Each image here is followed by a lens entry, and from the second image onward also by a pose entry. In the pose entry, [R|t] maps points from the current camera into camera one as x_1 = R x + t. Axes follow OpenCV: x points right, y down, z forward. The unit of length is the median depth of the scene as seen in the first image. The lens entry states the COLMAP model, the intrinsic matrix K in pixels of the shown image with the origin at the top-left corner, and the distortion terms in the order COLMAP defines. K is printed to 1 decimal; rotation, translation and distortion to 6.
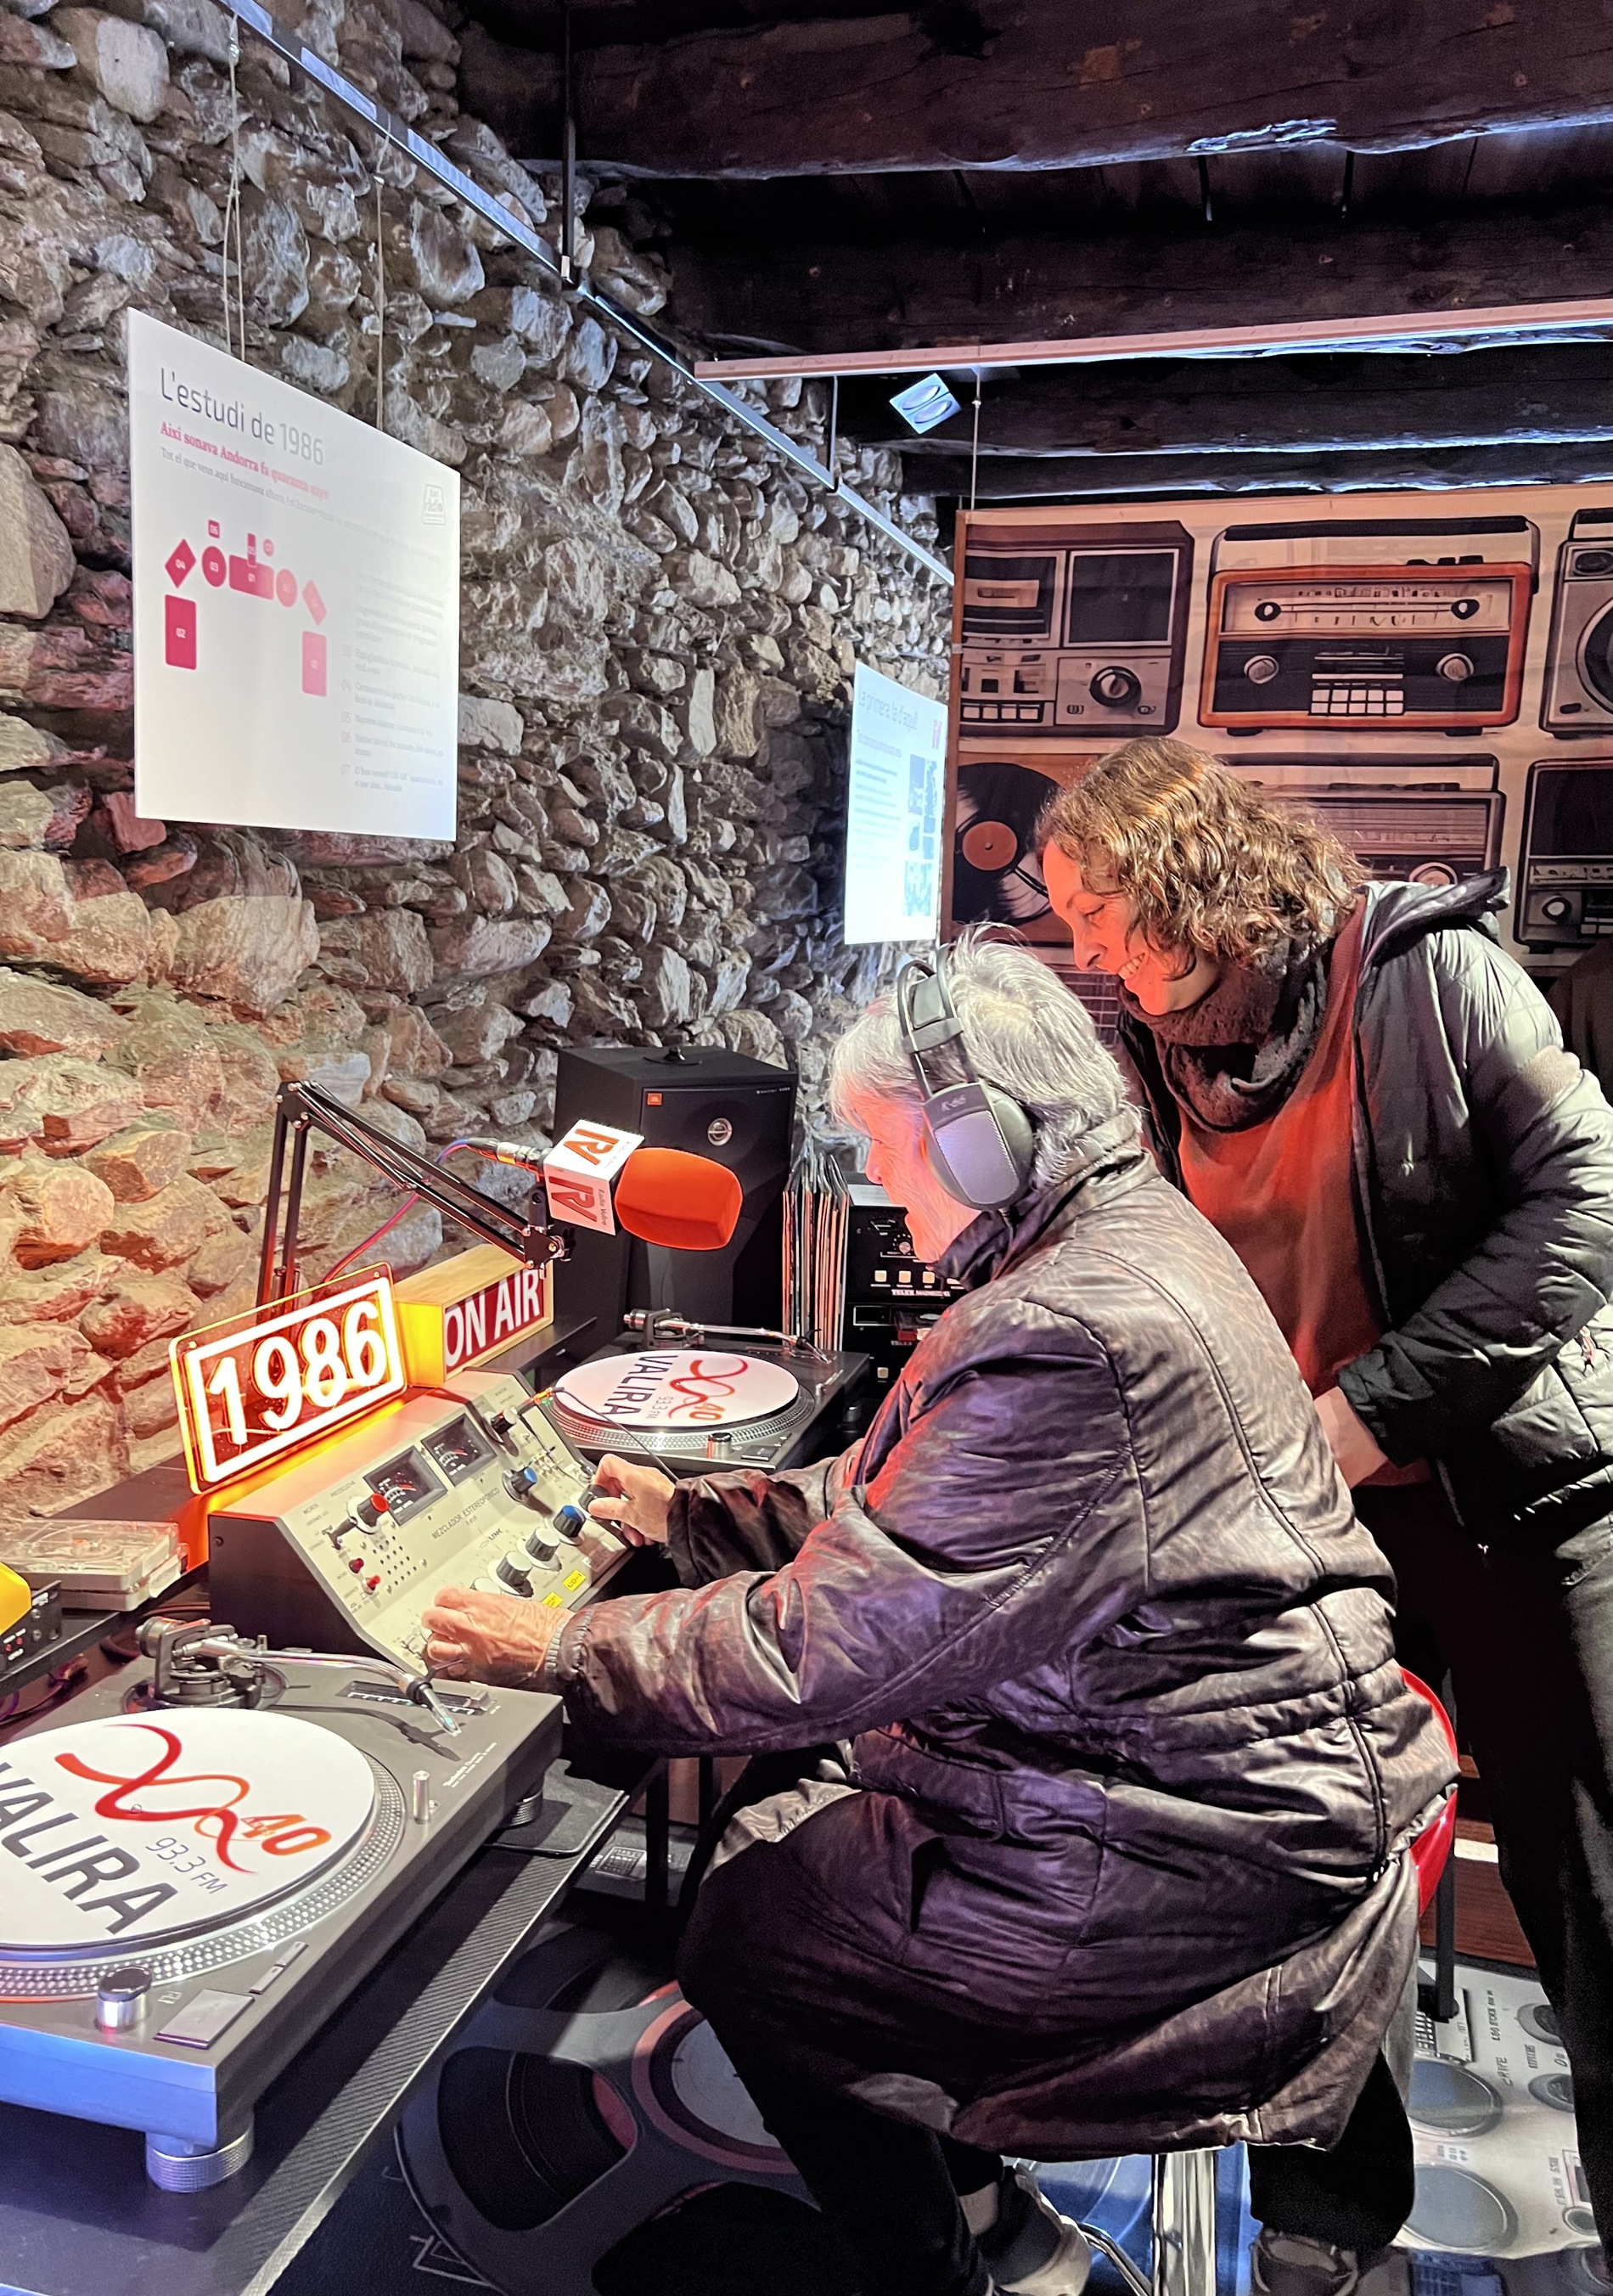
lens RADIAL K [[1725.2, 0, 815.2], [0, 1725.2, 1145.0], [0, 0, 1]] dist [0.008003, -0.002340]
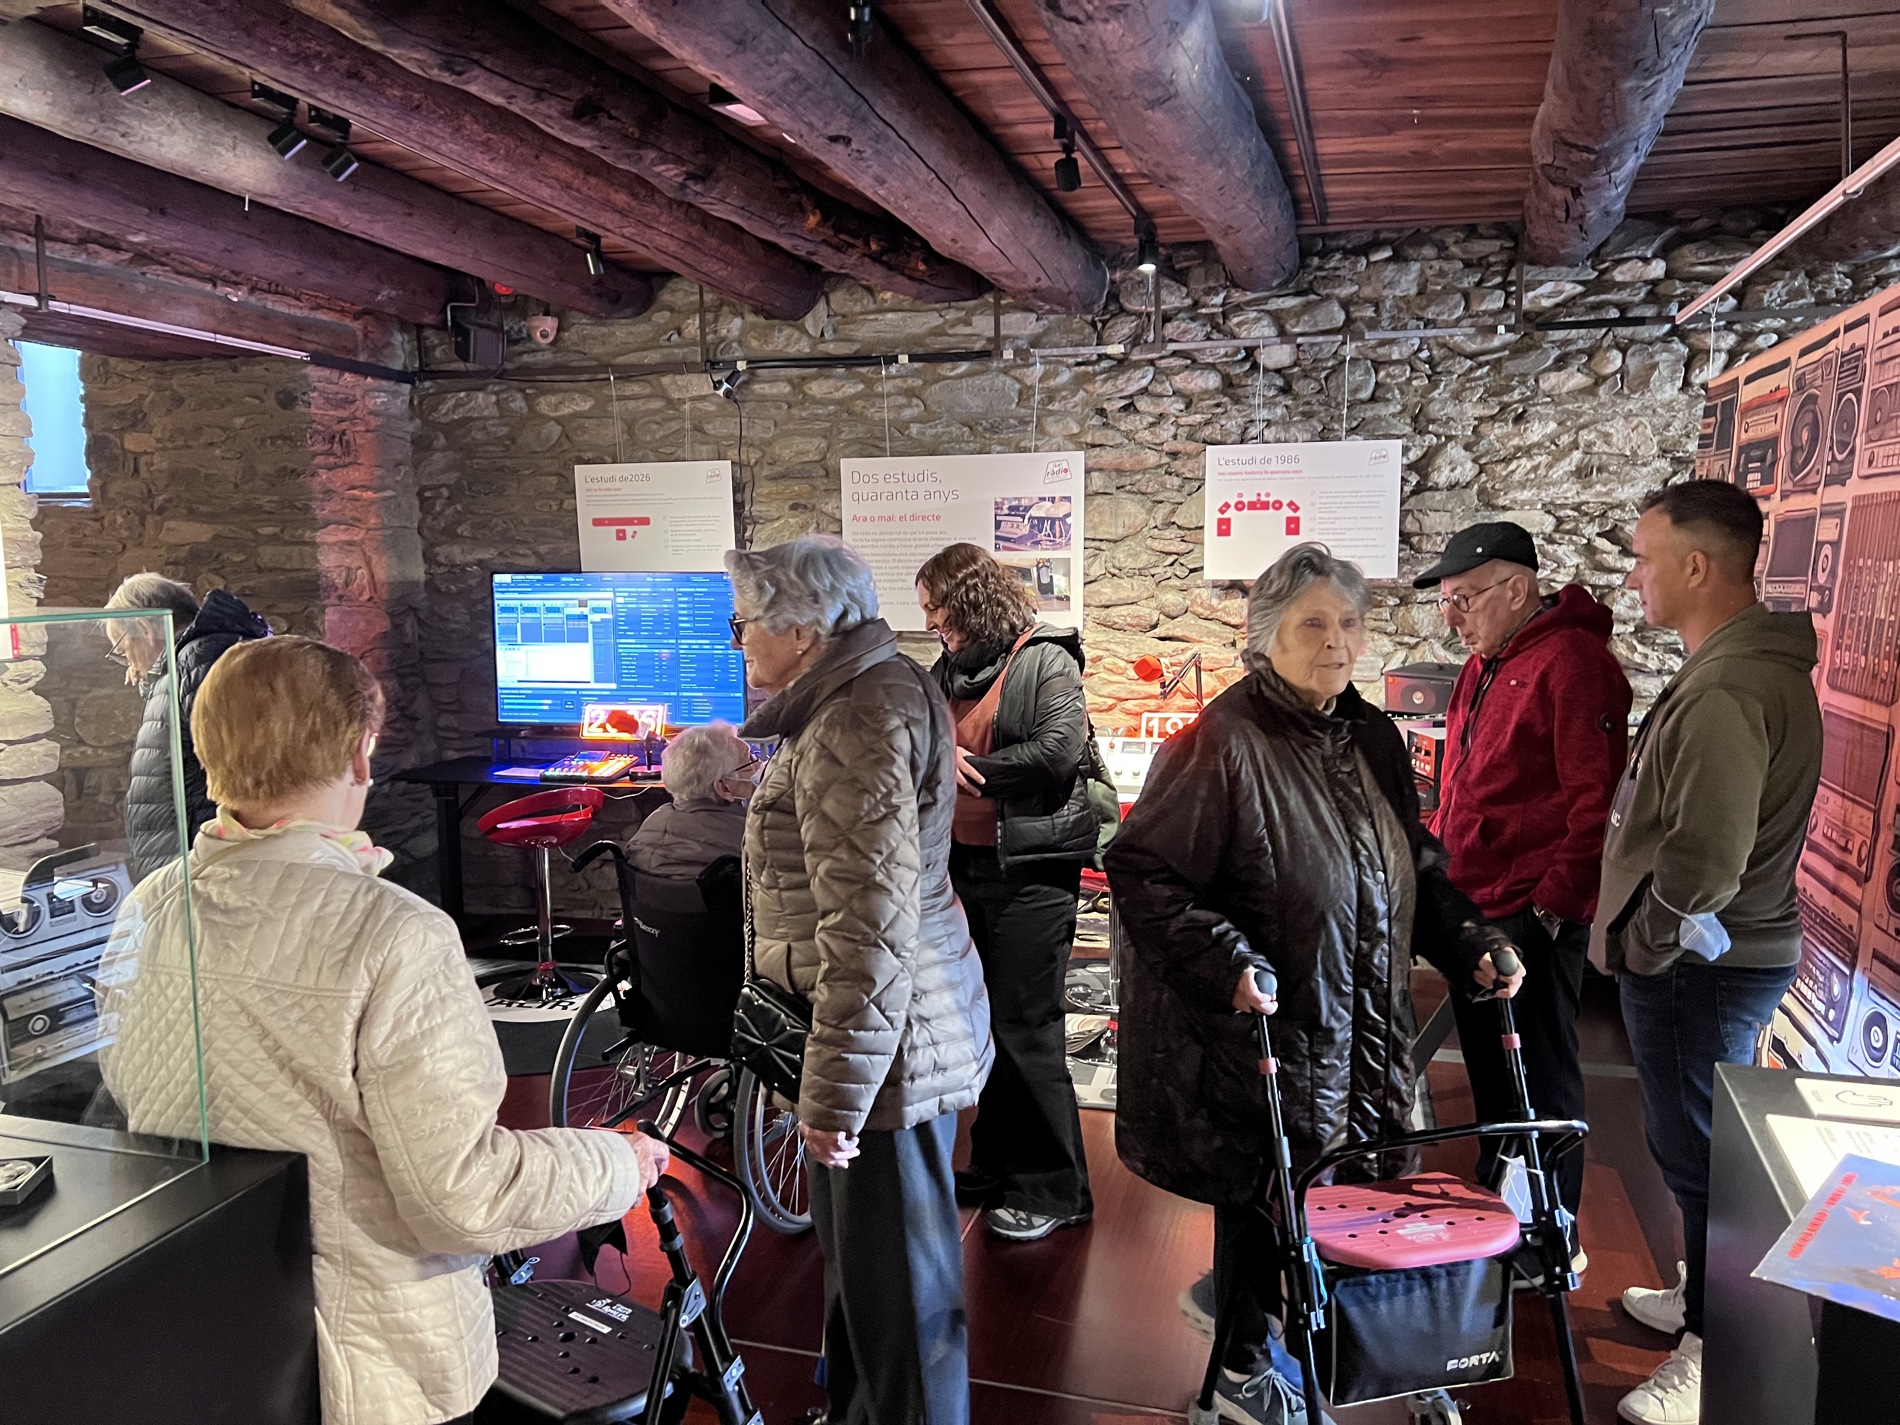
lens RADIAL K [[1428.5, 0, 950.5], [0, 1428.5, 720.0], [0, 0, 1]] dist [0.049313, -0.056201]
pose [[0.018701, 0.087200, -0.996015, 2.383231], [-0.137629, 0.986931, 0.083820, -0.066590], [0.990307, 0.135513, 0.030458, 0.367402]]
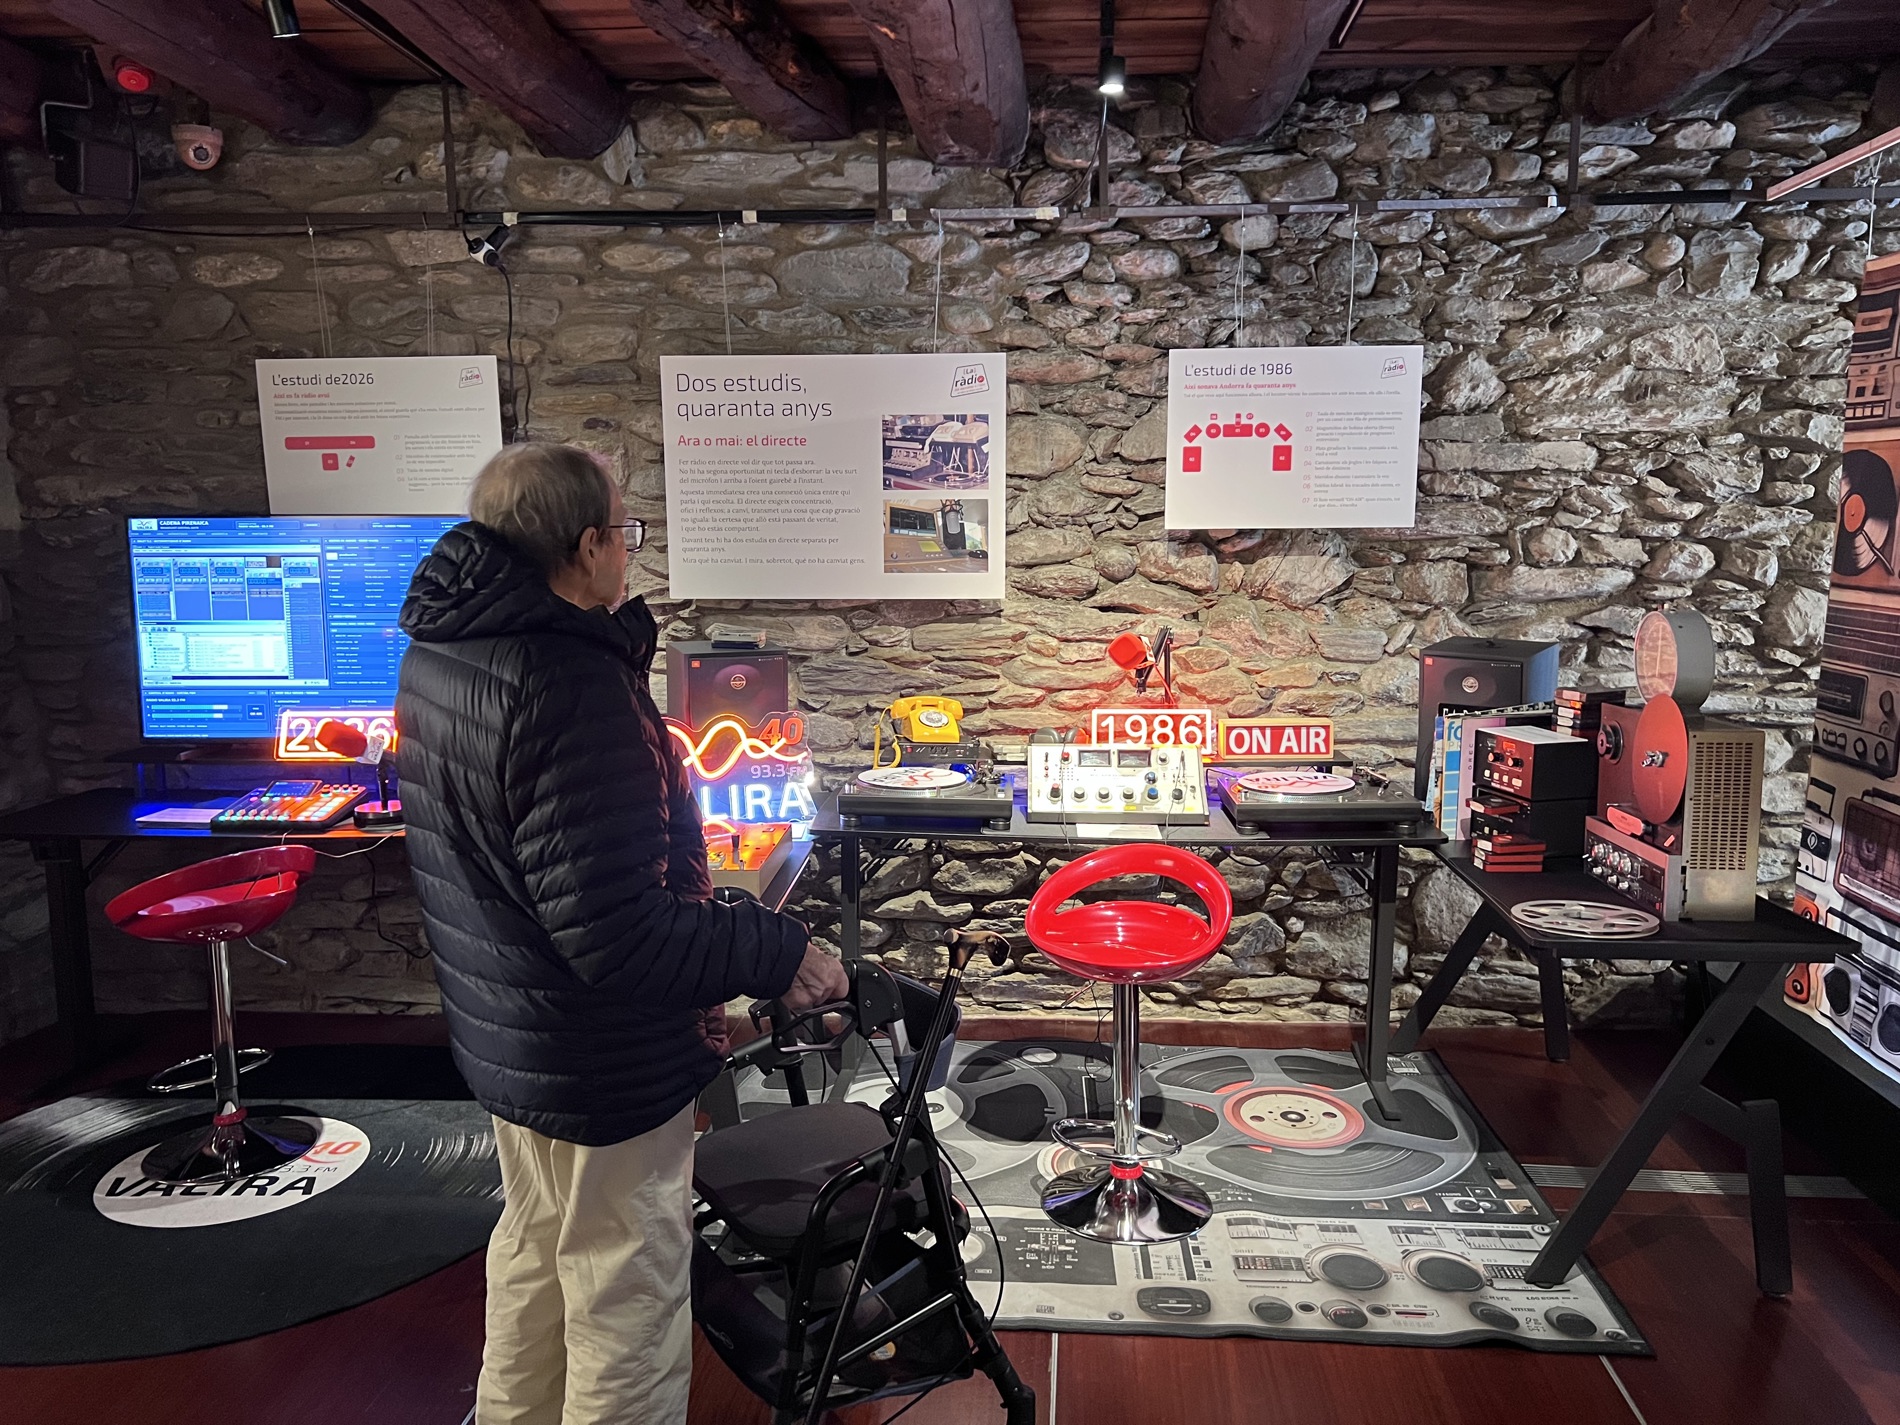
lens RADIAL K [[1428.5, 0, 956.7], [0, 1428.5, 710.2], [0, 0, 1]] dist [0.049313, -0.056201]
pose [[0.210695, 0.101117, -0.972308, 1.604251], [-0.133728, 0.988266, 0.073798, -0.024143], [0.968362, 0.114476, 0.221745, 0.180356]]
